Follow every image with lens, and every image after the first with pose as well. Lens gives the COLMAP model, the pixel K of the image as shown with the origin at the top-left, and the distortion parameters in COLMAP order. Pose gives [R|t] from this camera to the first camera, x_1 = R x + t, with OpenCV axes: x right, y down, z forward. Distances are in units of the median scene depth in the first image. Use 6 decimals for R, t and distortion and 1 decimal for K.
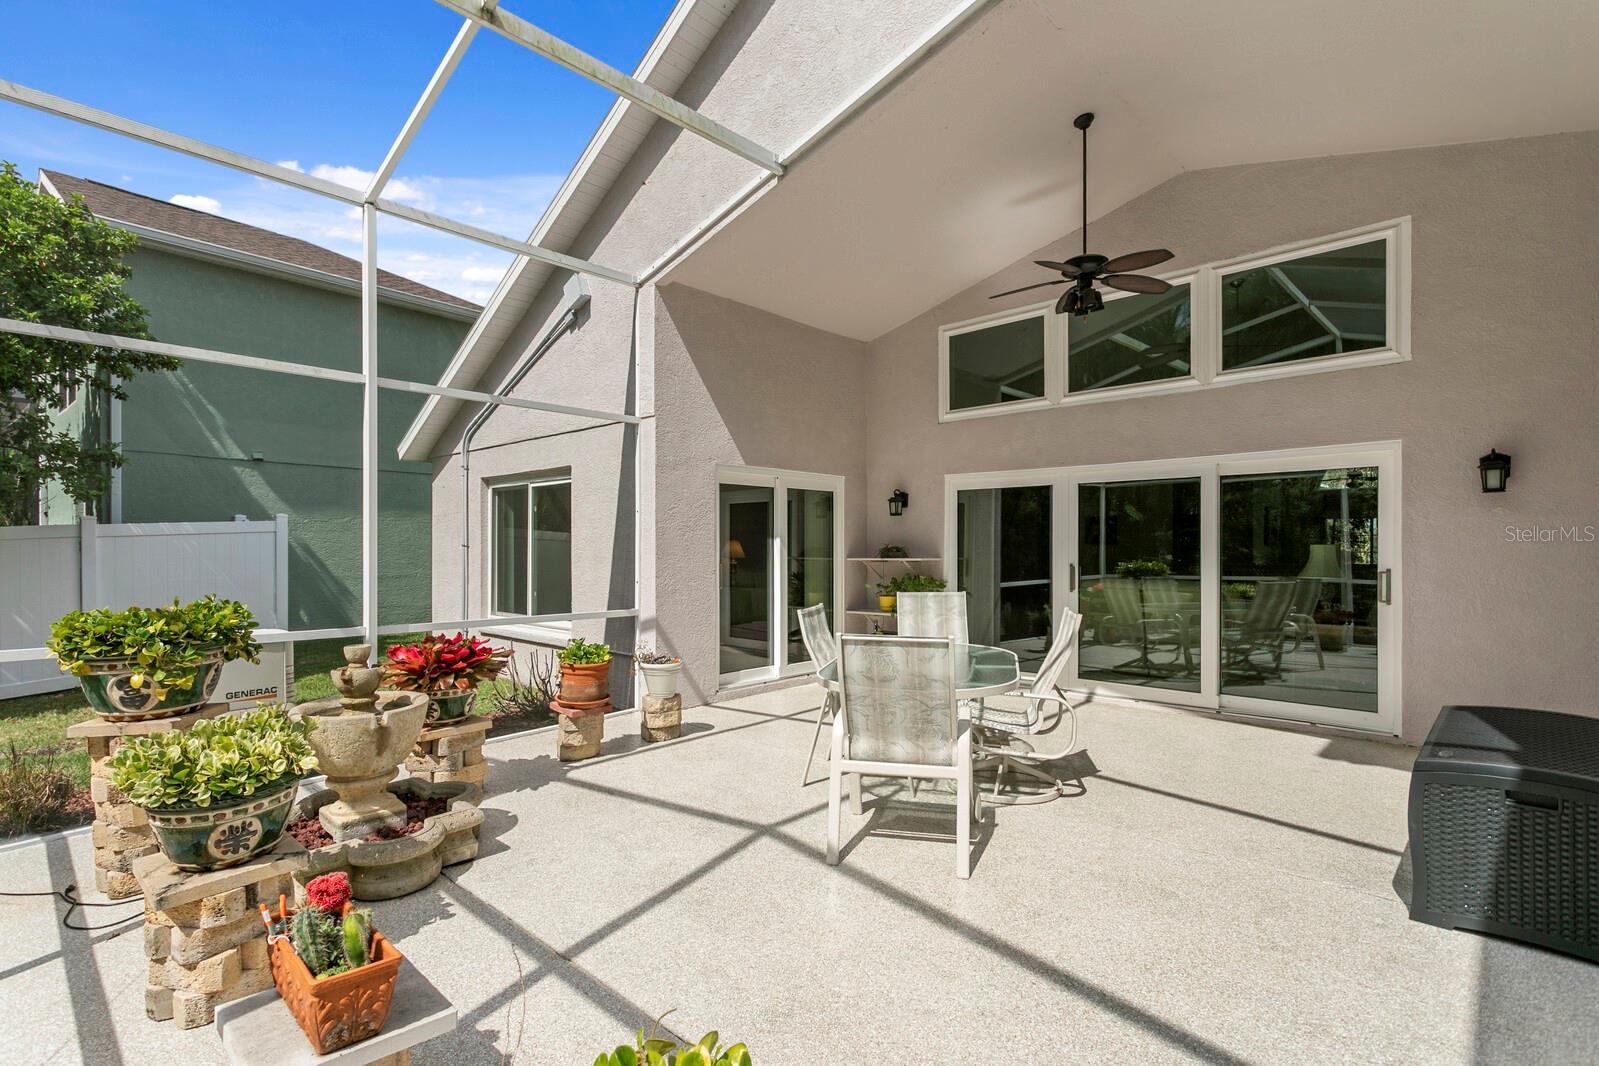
lens RADIAL K [[753.6, 0, 799.5], [0, 753.6, 533.0], [0, 0, 1]] dist [0.001073, 0.000105]
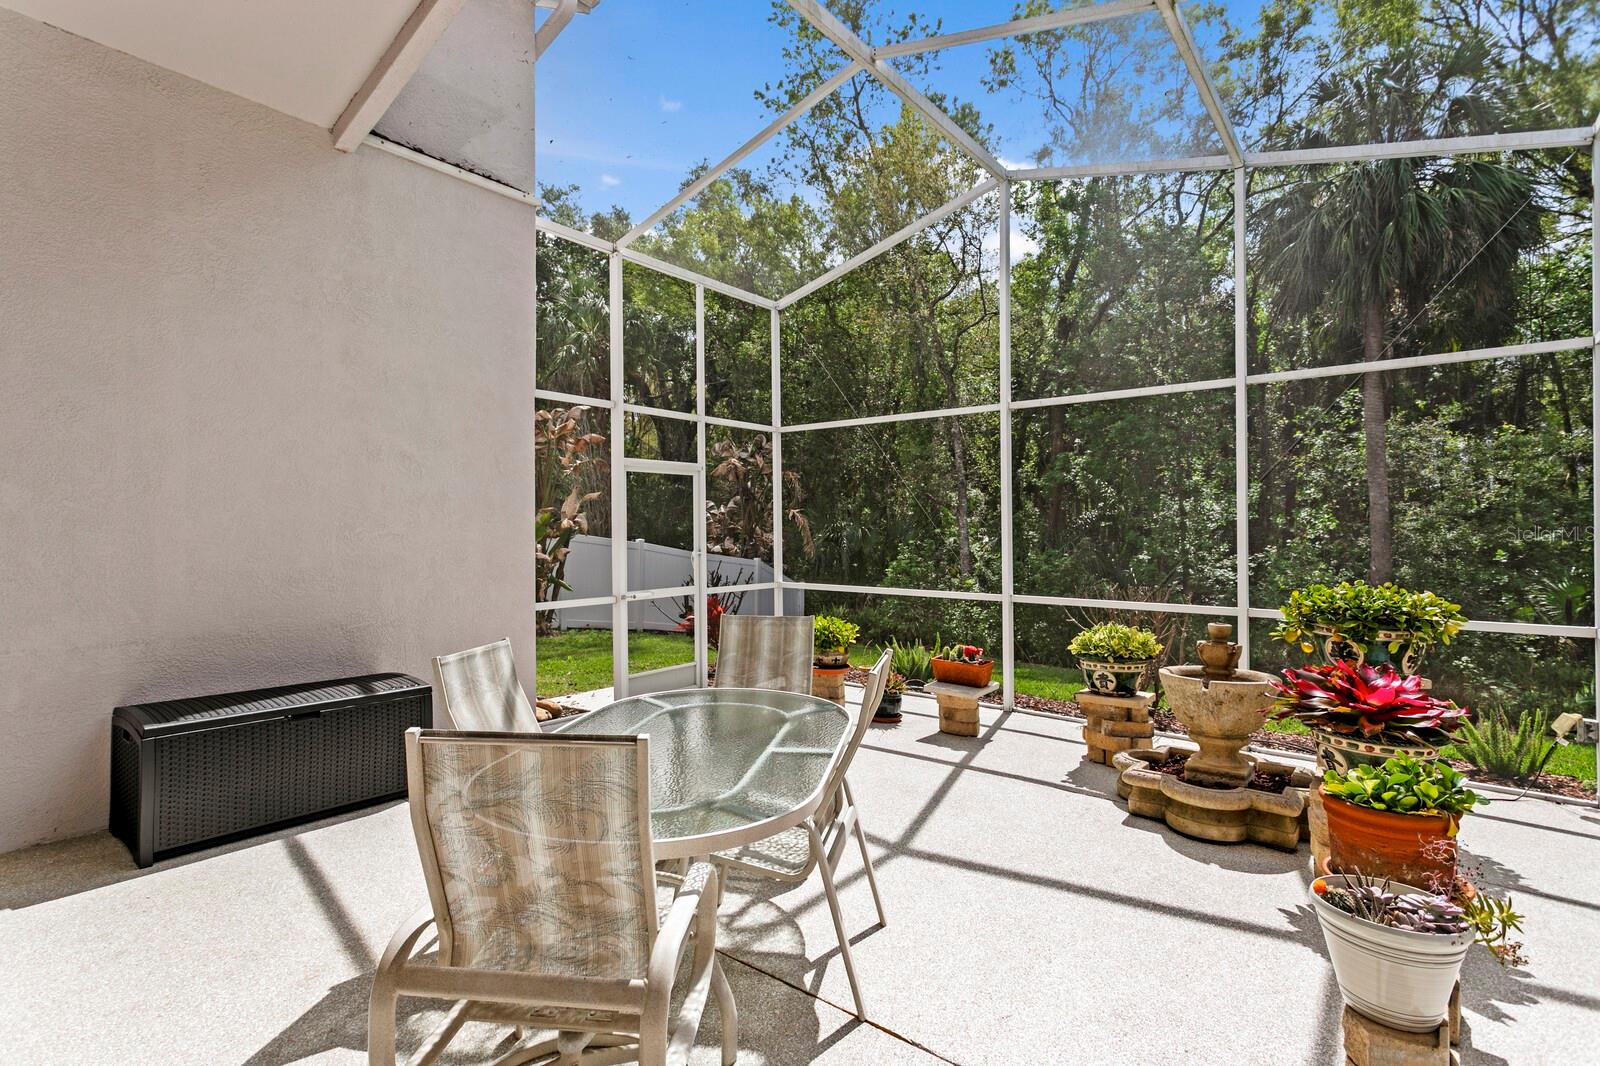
lens RADIAL K [[754.1, 0, 800.0], [0, 754.1, 533.0], [0, 0, 1]] dist [0.001073, 0.000105]
pose [[-0.996852, 0.006847, -0.078984, 0.118451], [0.007984, 0.999869, -0.014089, 0.013180], [0.078877, -0.014675, -0.996776, 1.568395]]
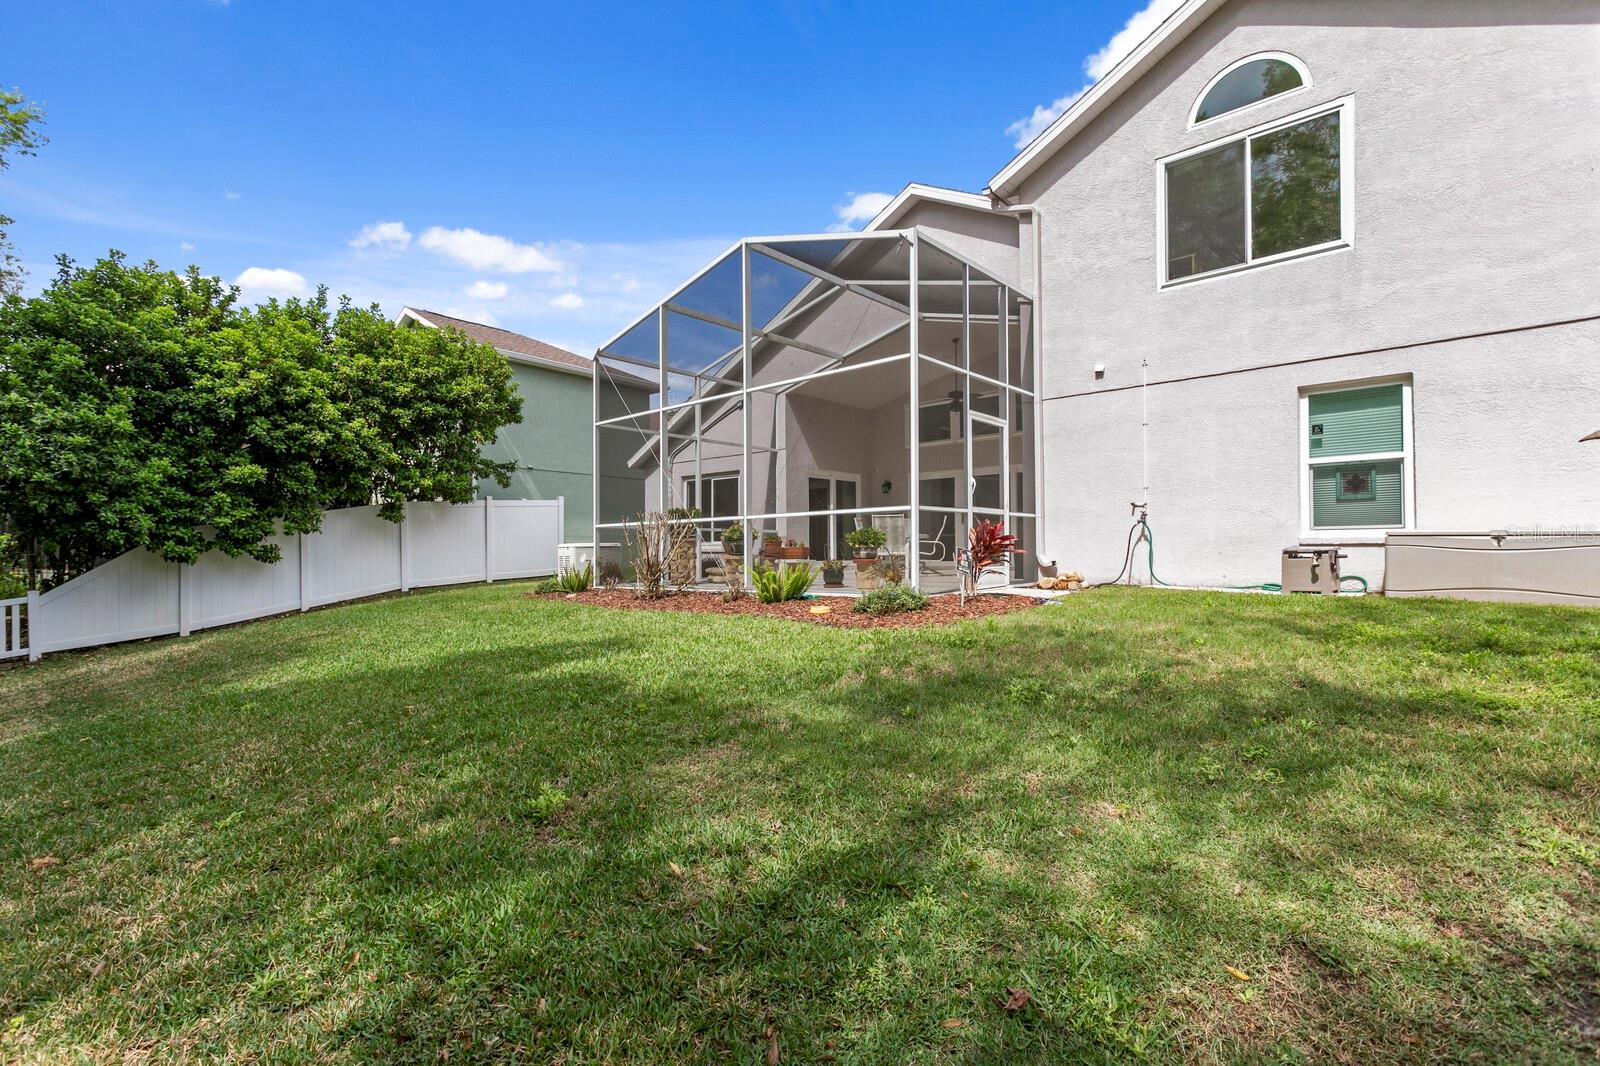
lens RADIAL K [[754.1, 0, 800.0], [0, 754.1, 533.0], [0, 0, 1]] dist [0.001073, 0.000105]
pose [[0.999726, -0.006269, 0.022534, -0.275679], [0.006364, 0.999971, -0.004156, 0.167299], [-0.022507, 0.004299, 0.999737, -1.910069]]
